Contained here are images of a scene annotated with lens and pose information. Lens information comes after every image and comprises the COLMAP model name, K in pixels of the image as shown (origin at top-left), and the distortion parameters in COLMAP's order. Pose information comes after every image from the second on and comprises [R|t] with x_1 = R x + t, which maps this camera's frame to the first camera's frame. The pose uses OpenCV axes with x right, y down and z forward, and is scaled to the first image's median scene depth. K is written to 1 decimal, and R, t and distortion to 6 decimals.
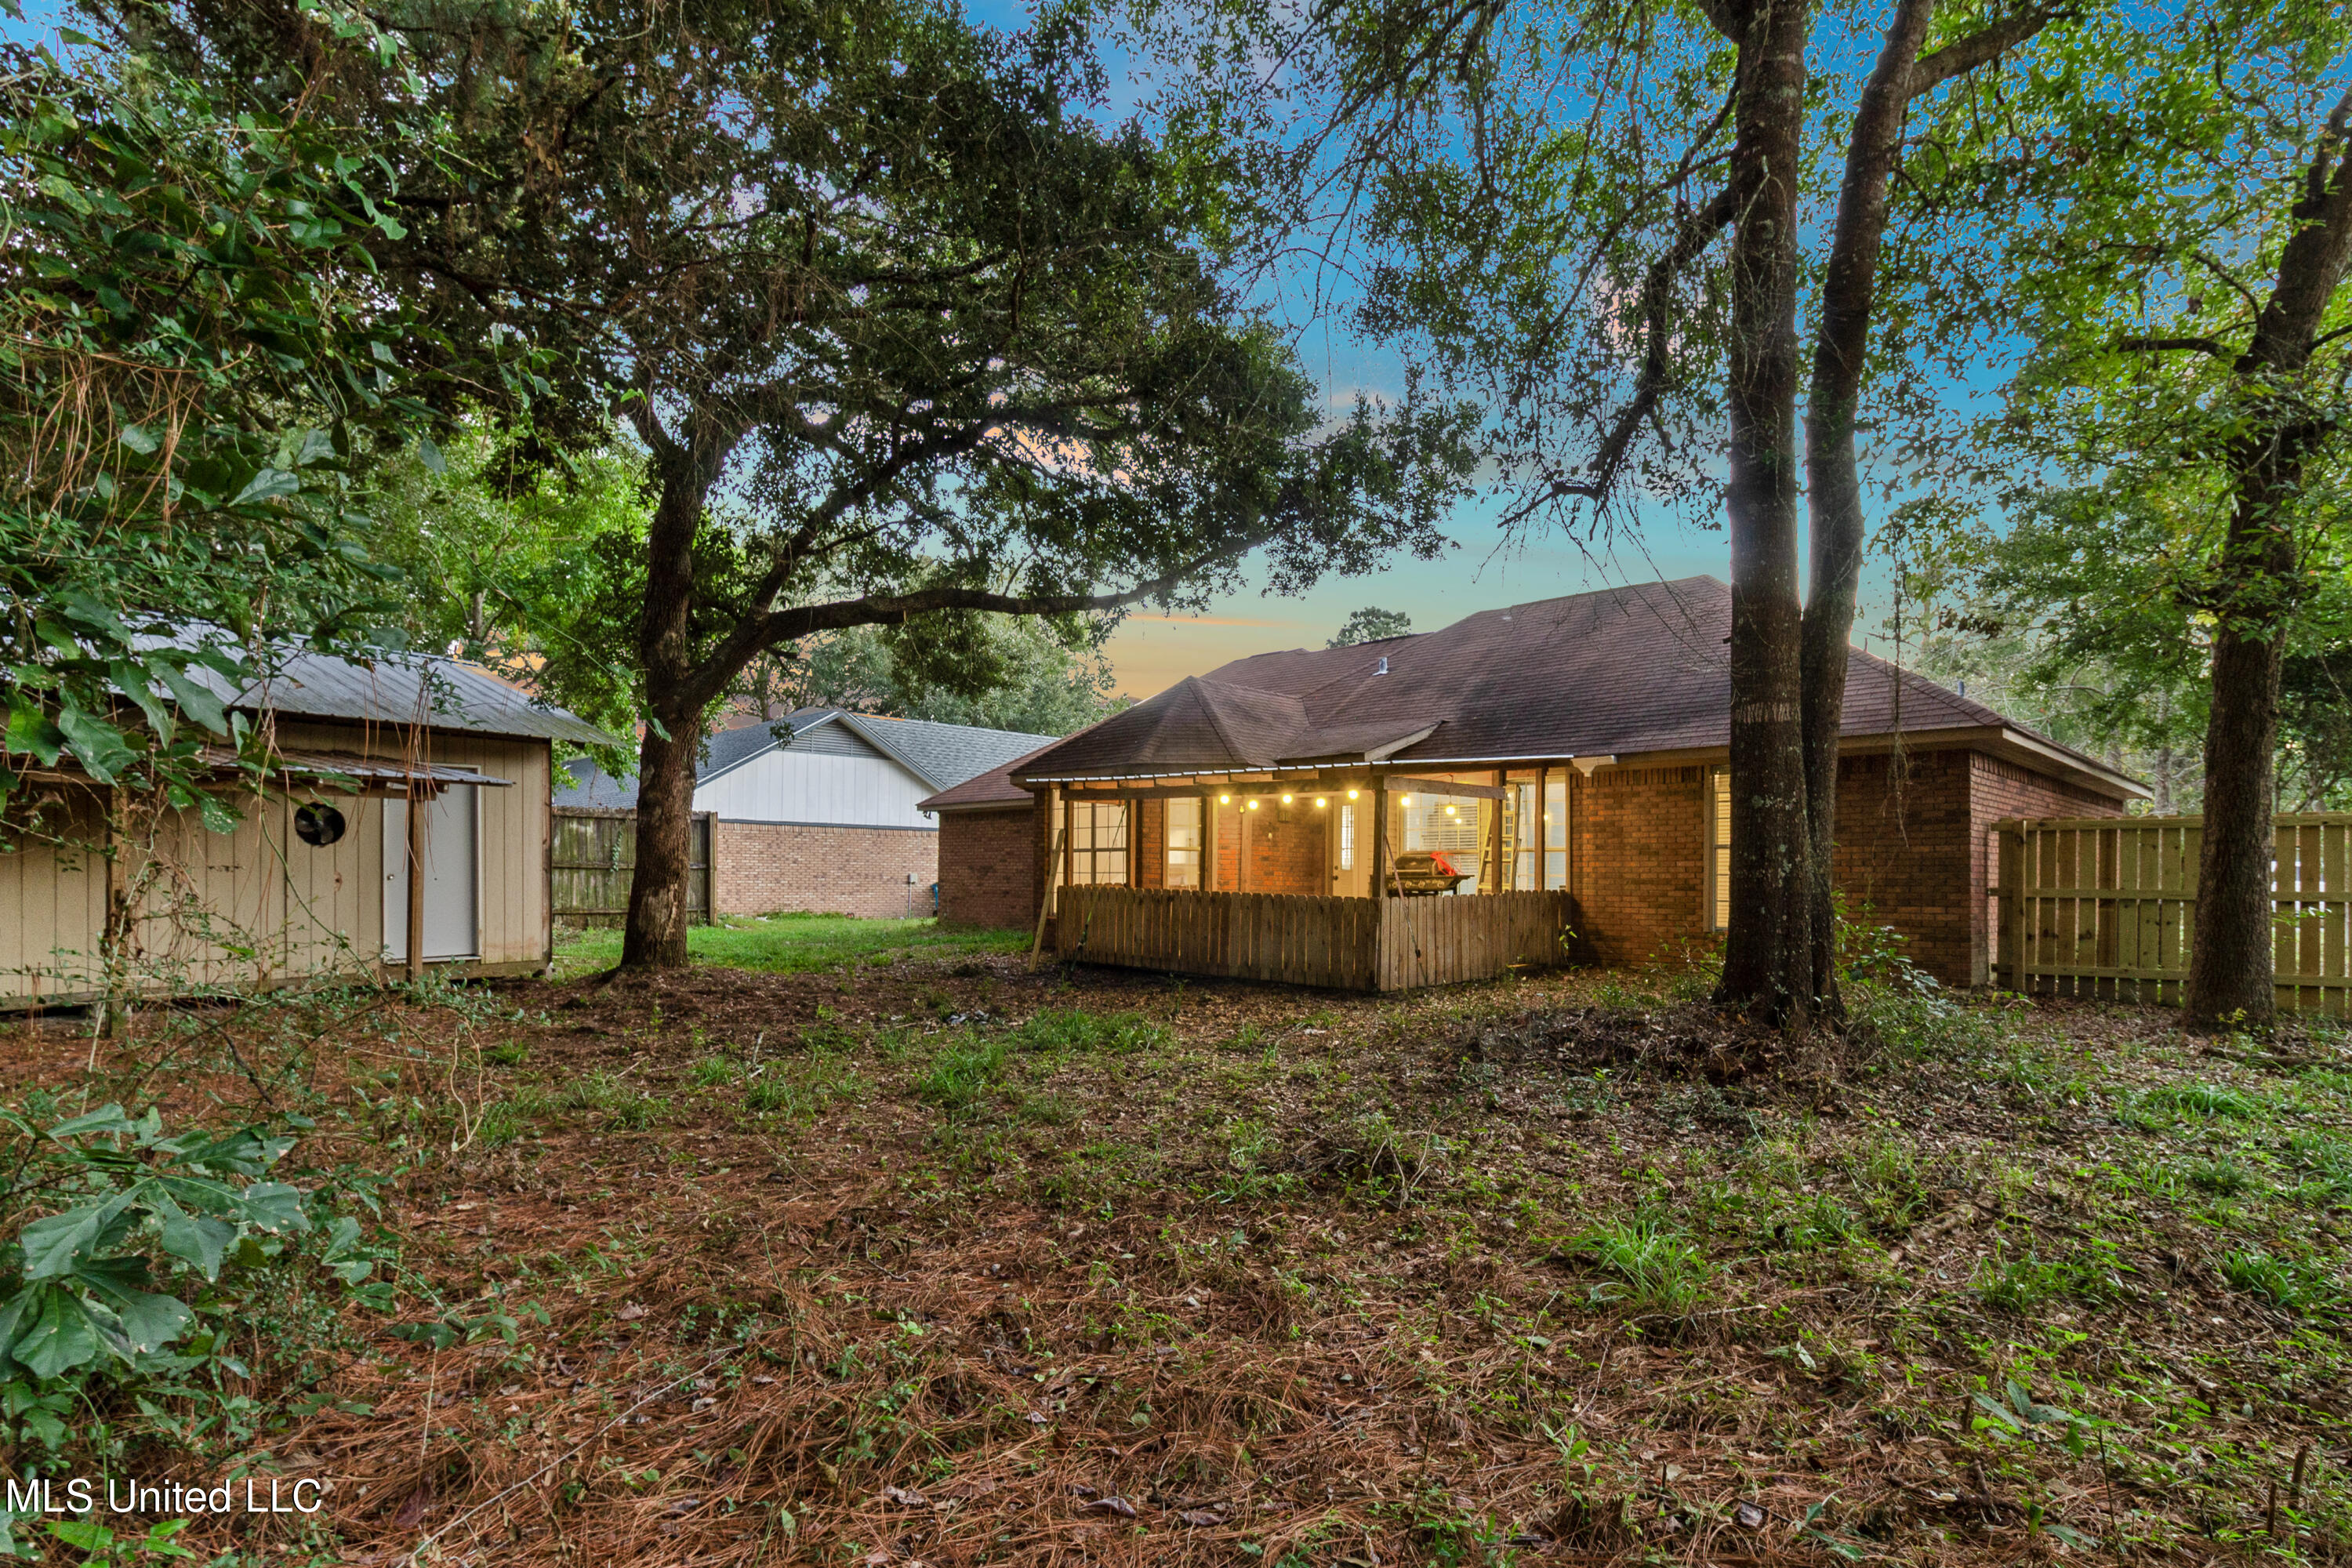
lens RADIAL K [[1127.9, 0, 1176.0], [0, 1127.9, 784.0], [0, 0, 1]] dist [0.005389, 0.000794]
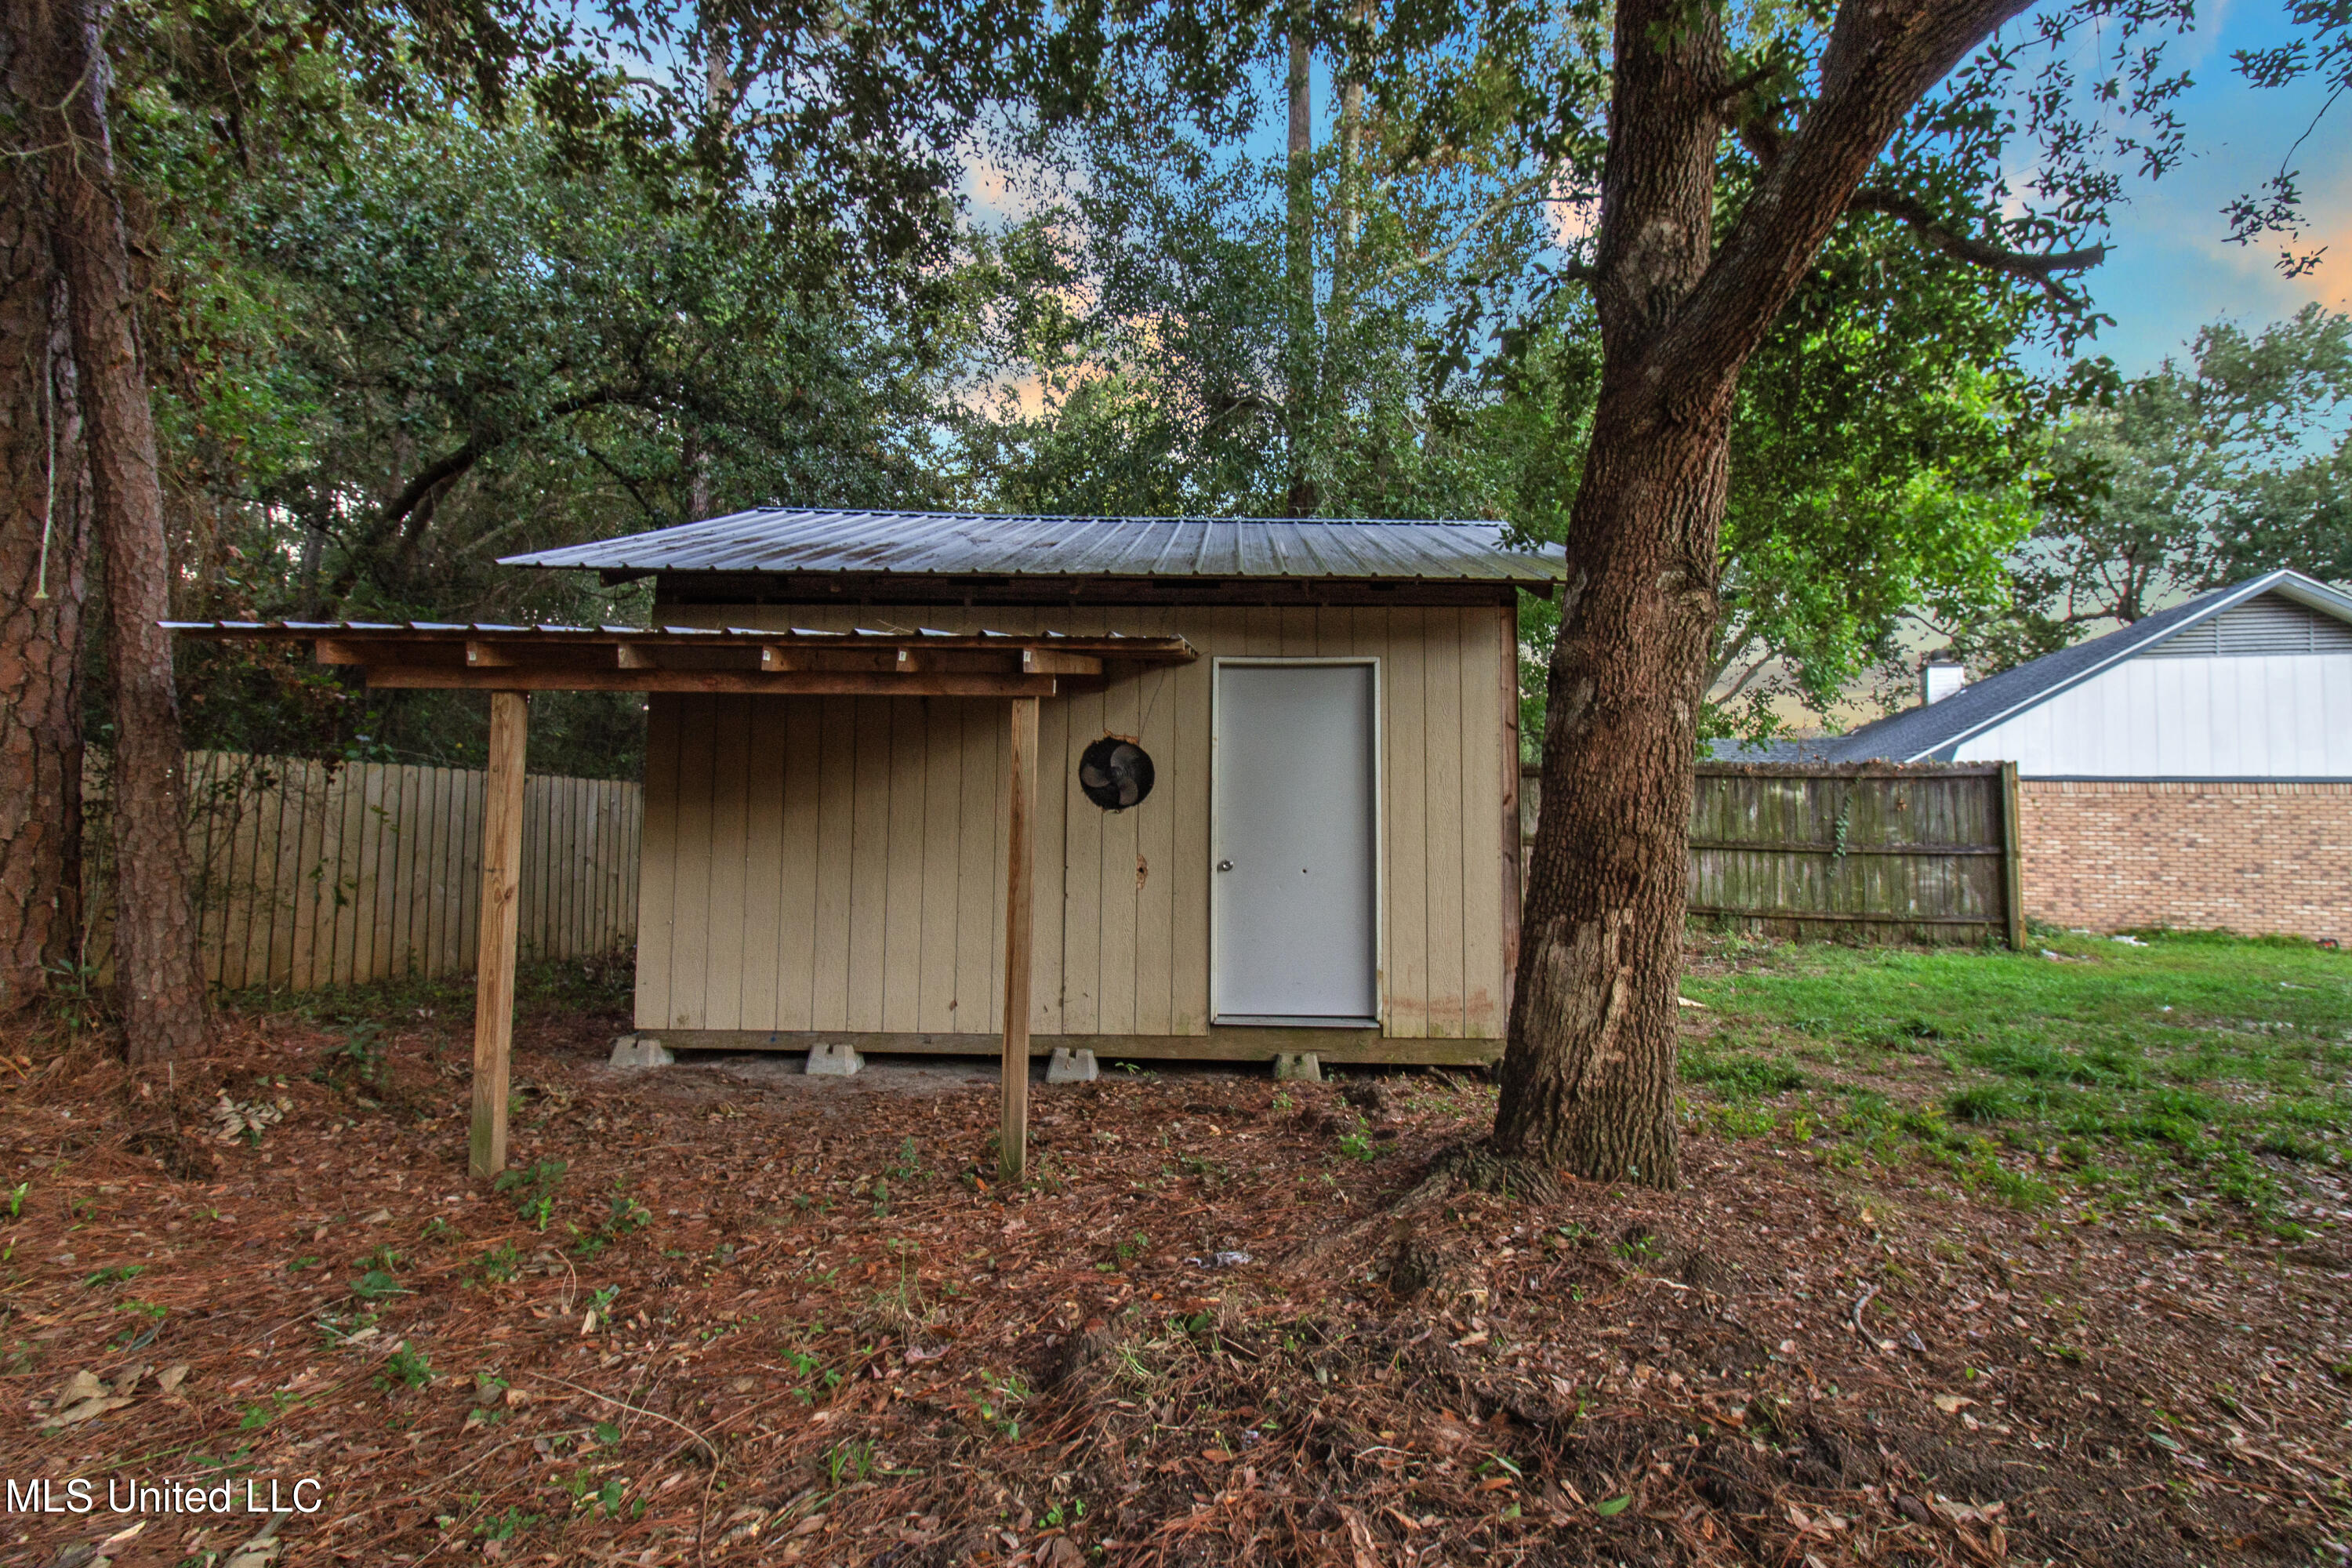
lens RADIAL K [[1127.9, 0, 1176.0], [0, 1127.9, 784.0], [0, 0, 1]] dist [0.005389, 0.000794]
pose [[0.485217, -0.033591, -0.873748, -0.099248], [0.050338, 0.998678, -0.010440, 0.021122], [0.872944, -0.038917, 0.486266, 0.323514]]
